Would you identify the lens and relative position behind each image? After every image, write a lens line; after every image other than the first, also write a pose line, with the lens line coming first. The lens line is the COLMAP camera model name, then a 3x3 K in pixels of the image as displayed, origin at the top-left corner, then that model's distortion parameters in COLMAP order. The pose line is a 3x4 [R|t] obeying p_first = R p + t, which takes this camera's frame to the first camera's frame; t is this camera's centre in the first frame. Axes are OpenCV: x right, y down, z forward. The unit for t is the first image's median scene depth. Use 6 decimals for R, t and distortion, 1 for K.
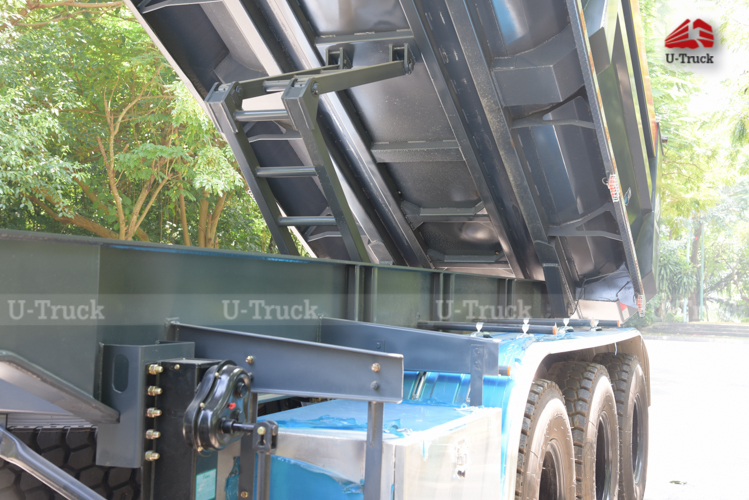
lens RADIAL K [[1034.4, 0, 378.8], [0, 1034.4, 247.6], [0, 0, 1]] dist [0.243099, 0.000000]
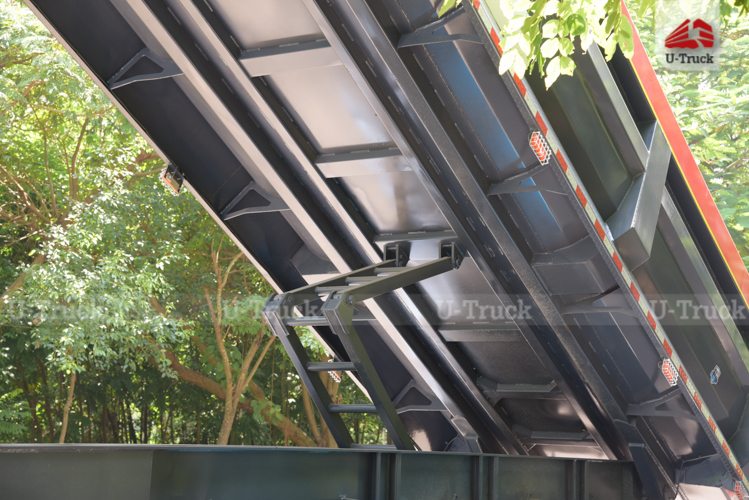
lens RADIAL K [[1416.8, 0, 372.2], [0, 1416.8, 248.6], [0, 0, 1]] dist [0.413652, 0.000000]
pose [[0.987349, -0.014891, -0.157864, 0.089134], [-0.000865, 0.995060, -0.099275, -0.020125], [0.158563, 0.098155, 0.982458, -0.240893]]
